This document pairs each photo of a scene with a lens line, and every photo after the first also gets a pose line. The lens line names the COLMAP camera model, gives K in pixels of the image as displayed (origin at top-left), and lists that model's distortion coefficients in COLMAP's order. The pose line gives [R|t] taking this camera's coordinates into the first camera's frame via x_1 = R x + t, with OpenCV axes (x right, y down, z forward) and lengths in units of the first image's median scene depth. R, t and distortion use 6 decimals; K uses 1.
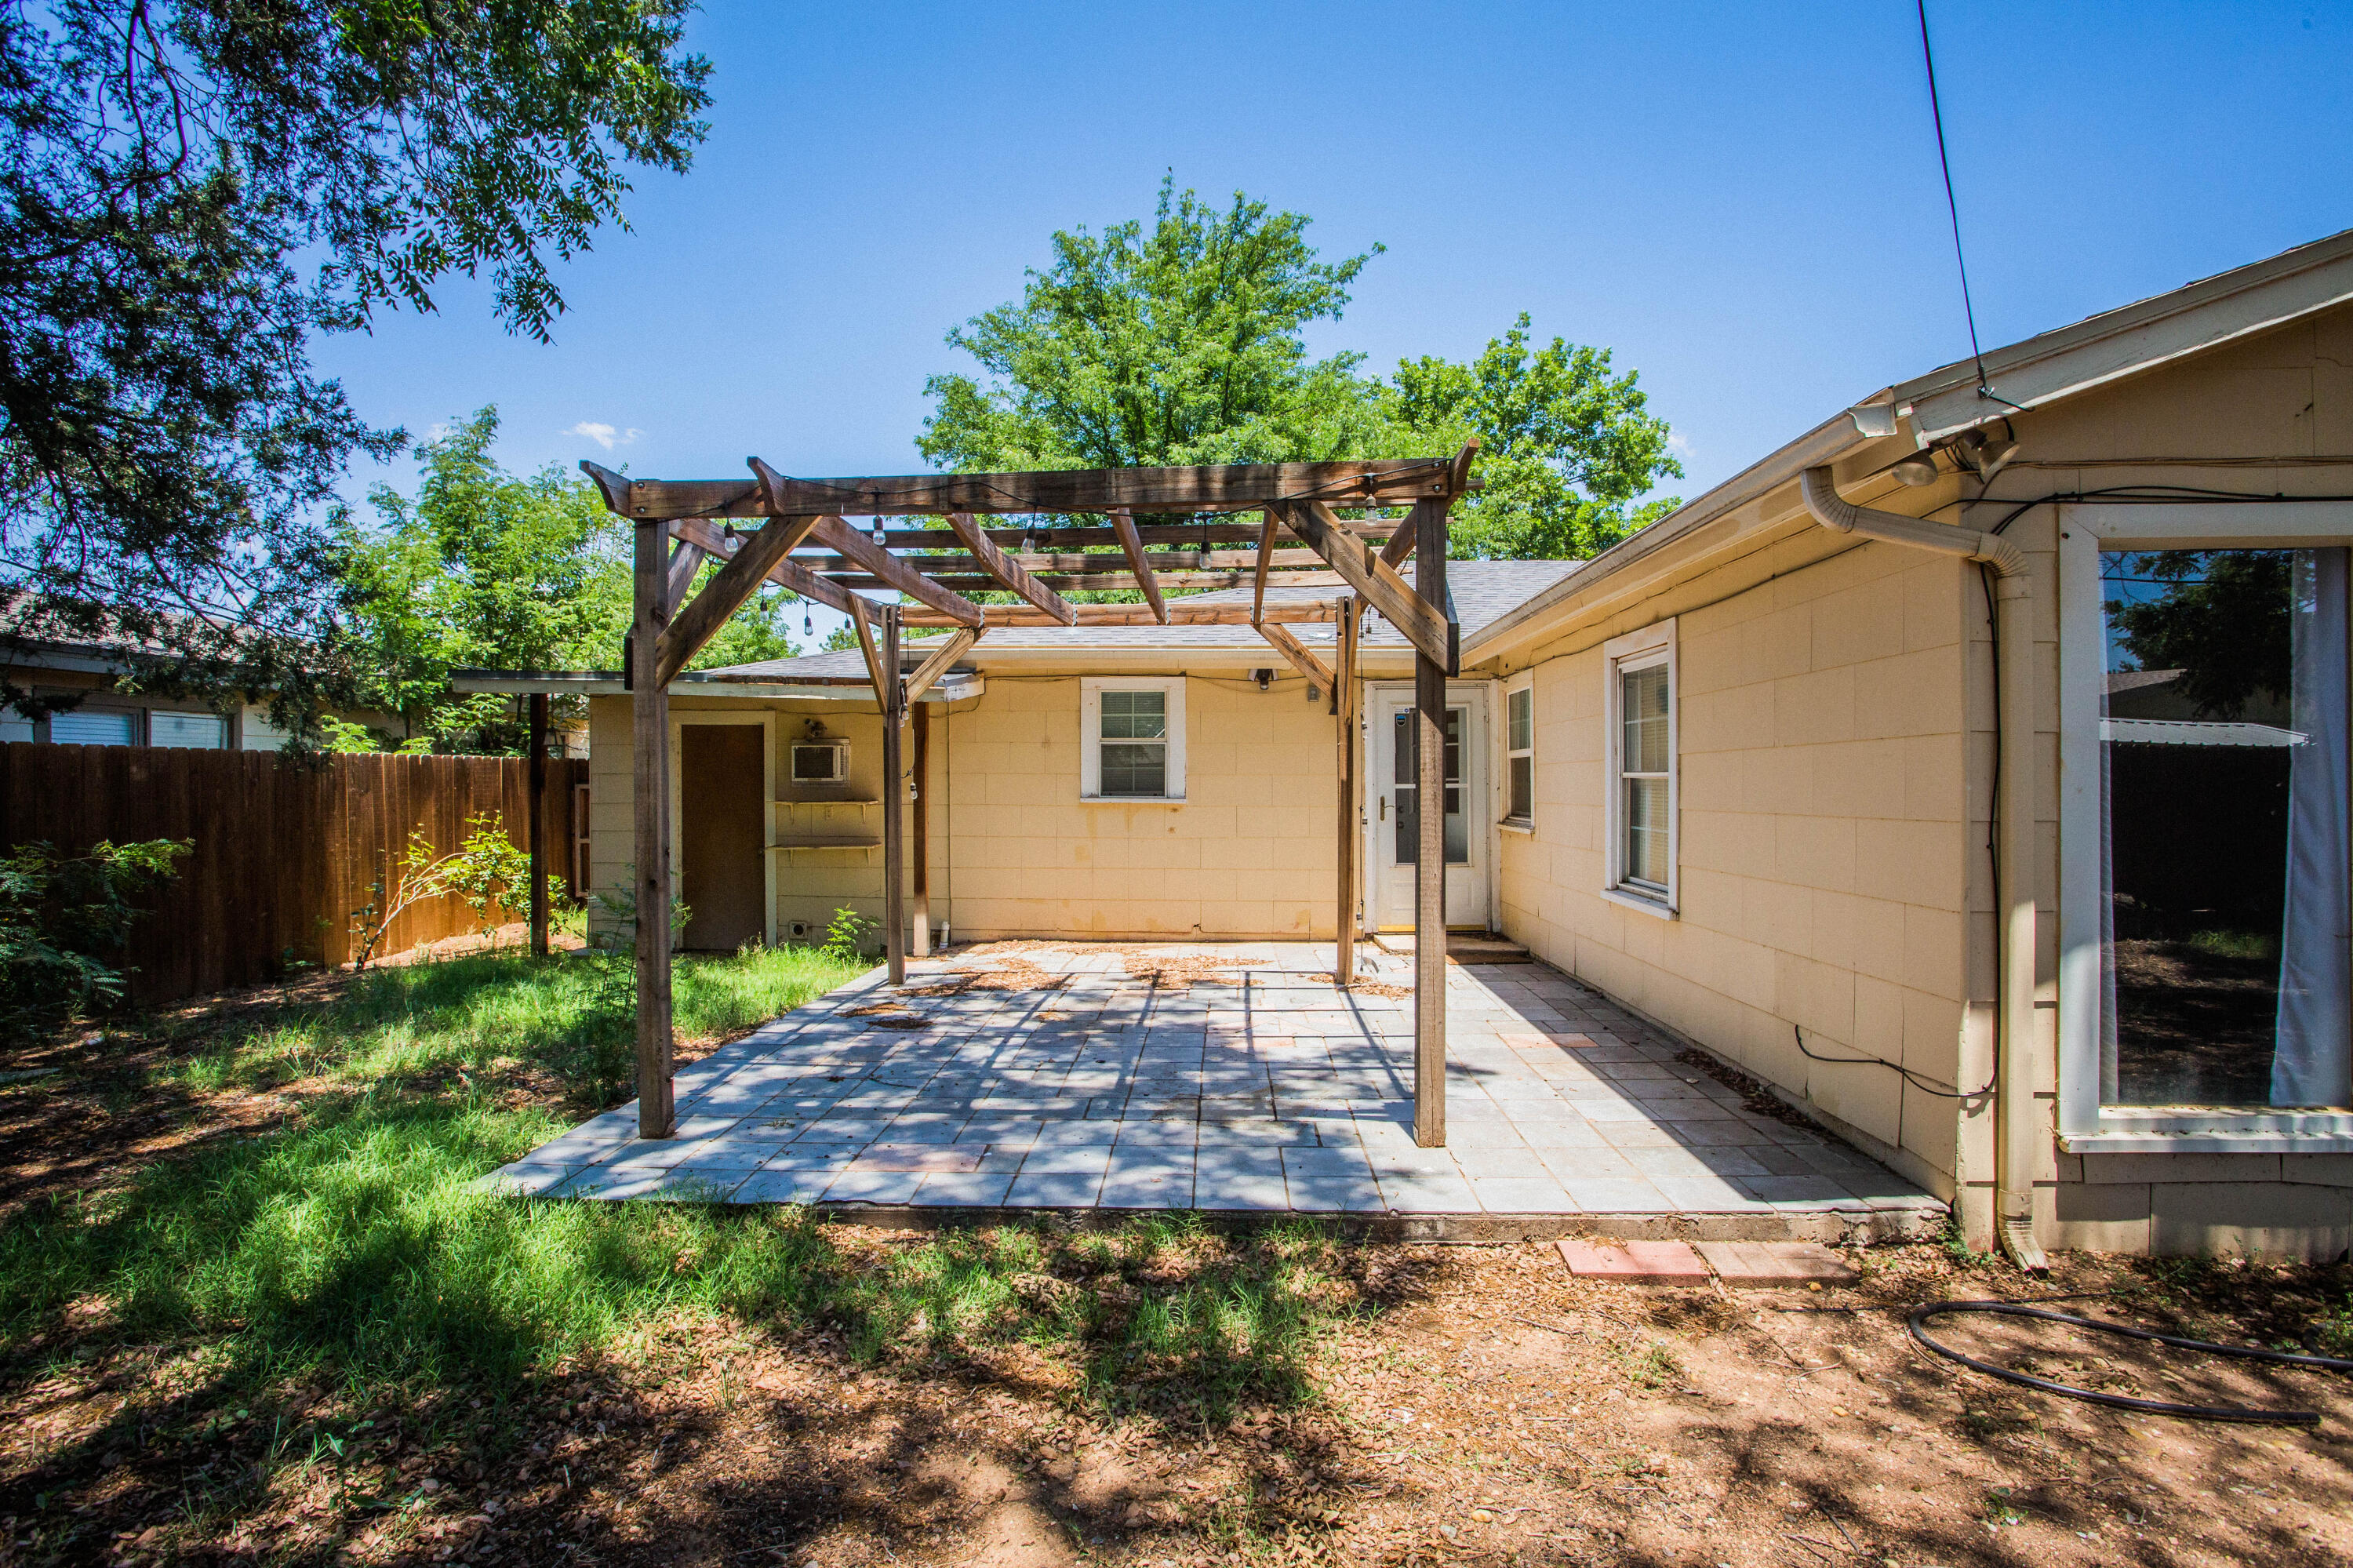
lens RADIAL K [[1137.3, 0, 1168.2], [0, 1137.3, 775.5], [0, 0, 1]] dist [-0.058901, 0.019684]
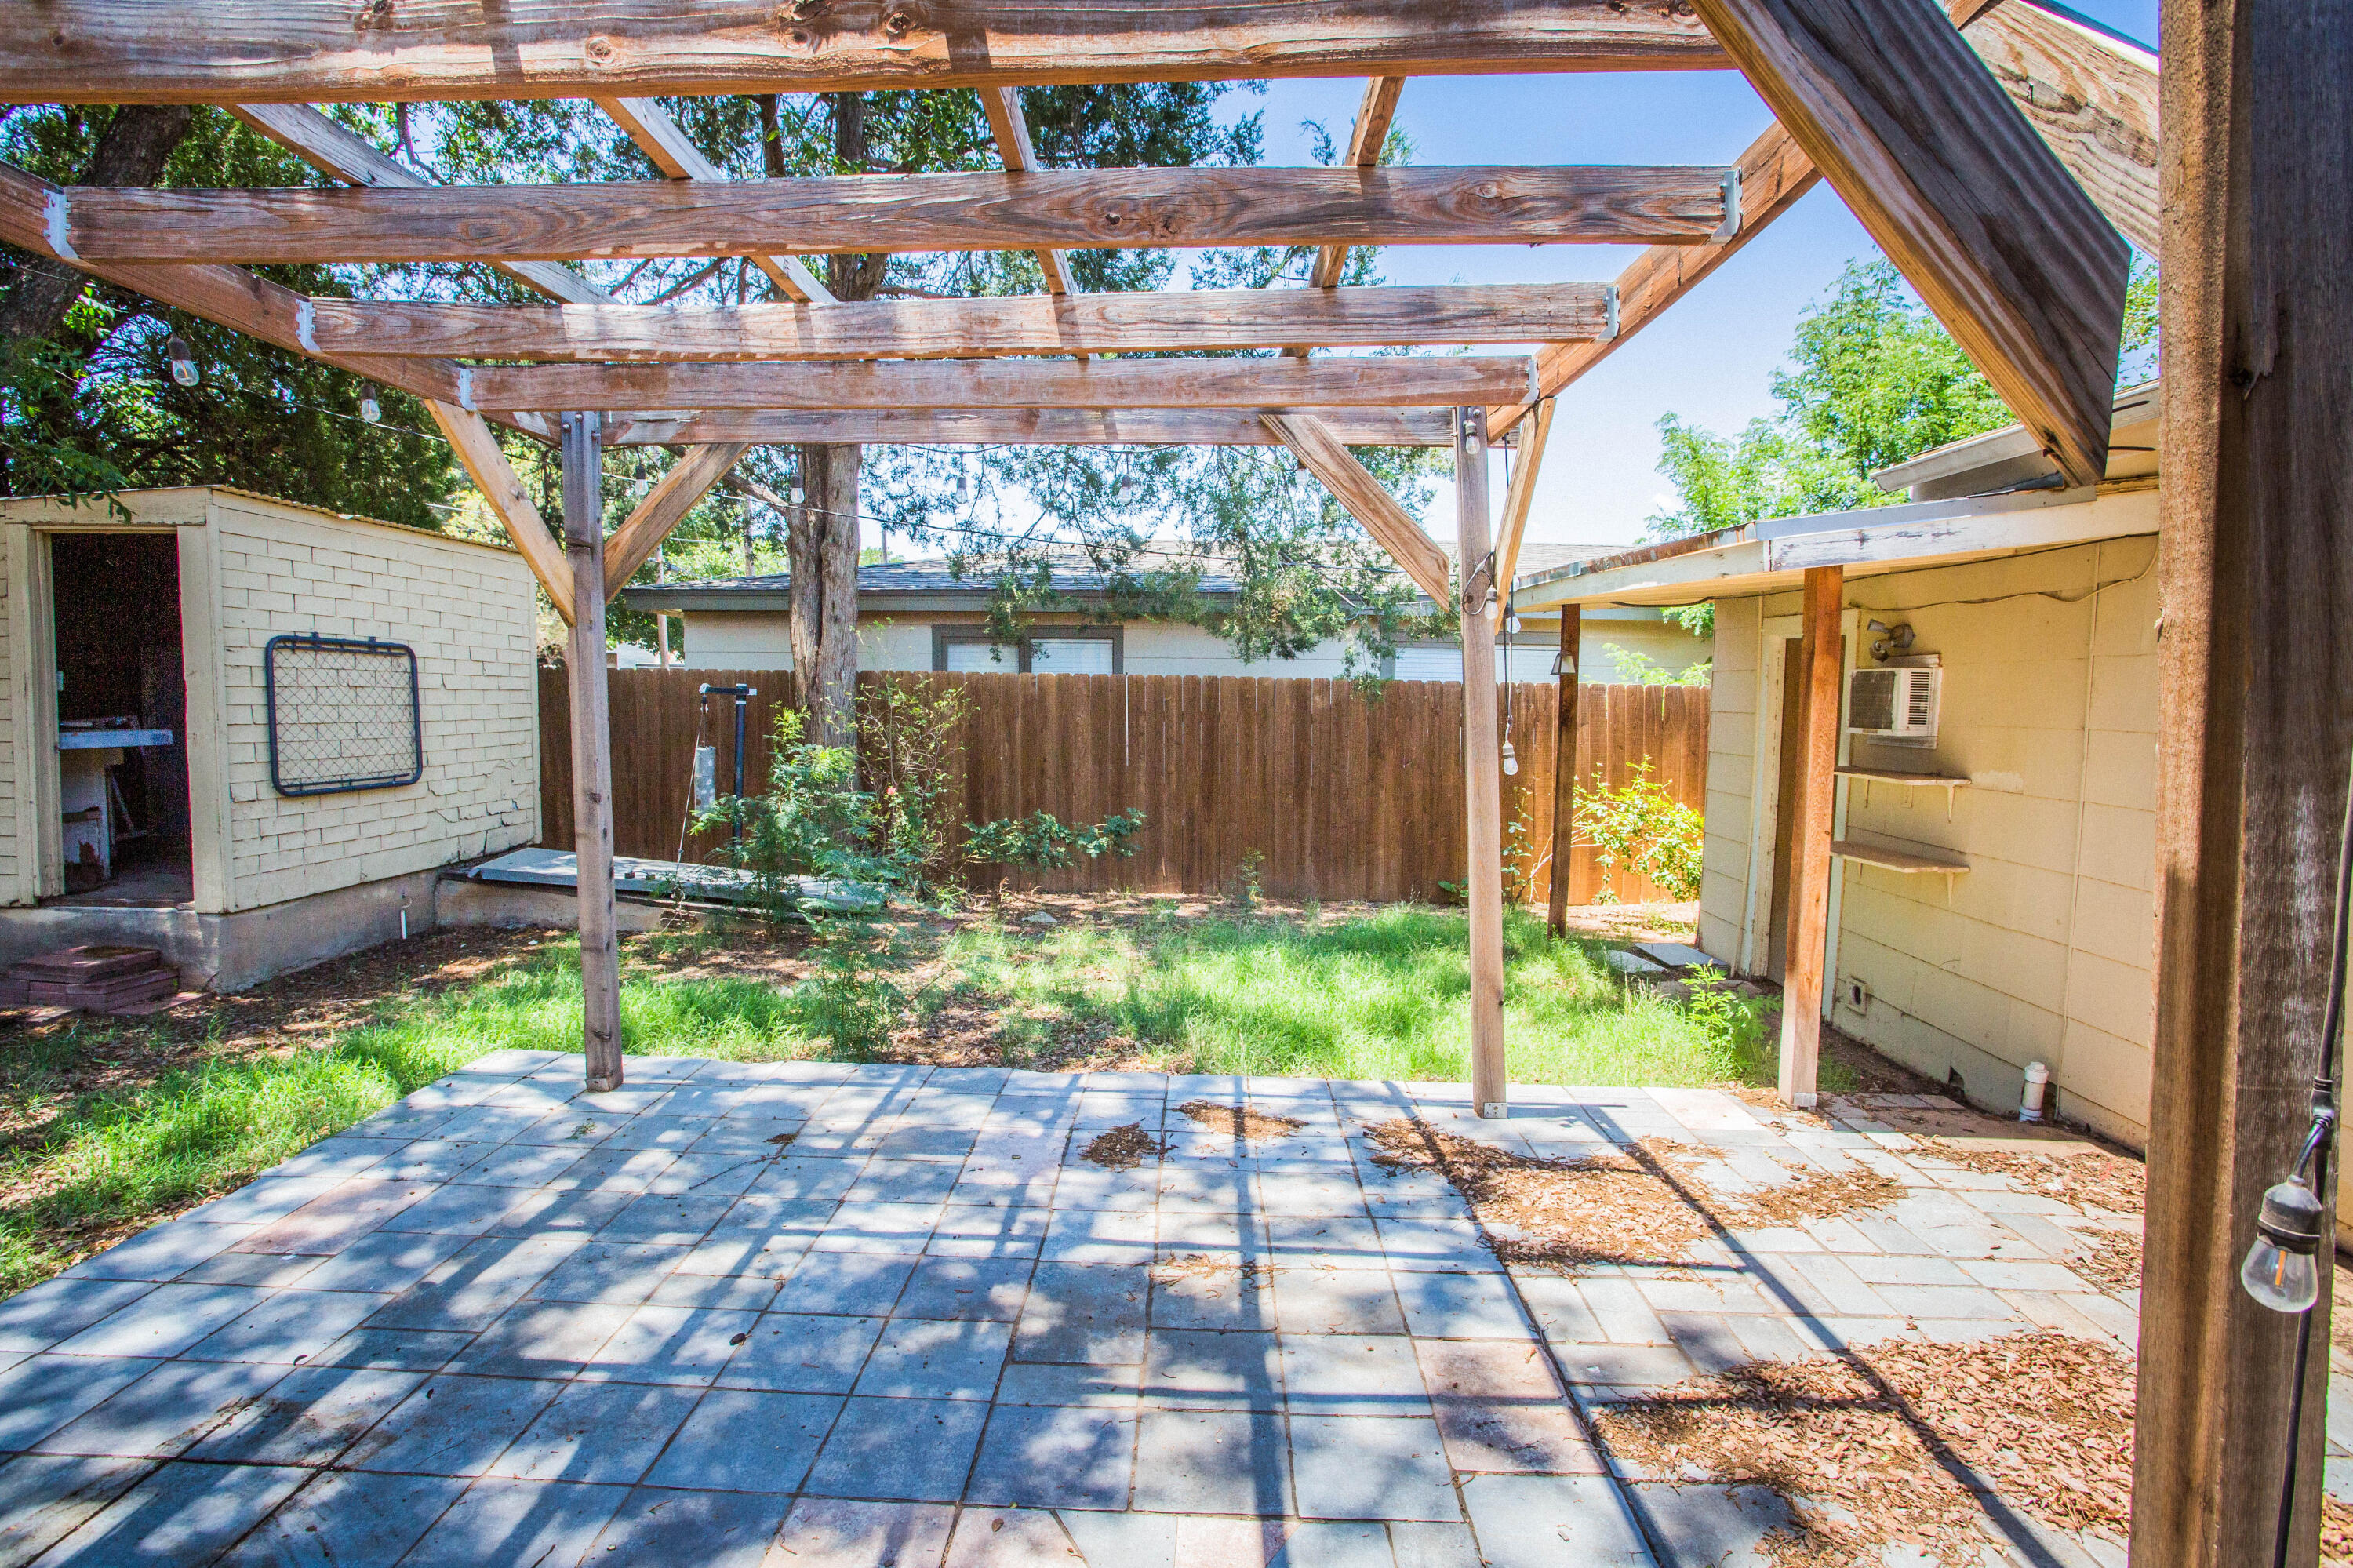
lens RADIAL K [[1137.3, 0, 1164.2], [0, 1137.3, 780.9], [0, 0, 1]] dist [-0.058901, 0.019684]
pose [[0.009412, 0.085134, -0.996325, 0.470235], [-0.012267, 0.996304, 0.085016, -0.030838], [0.999880, 0.011422, 0.010421, 1.394924]]
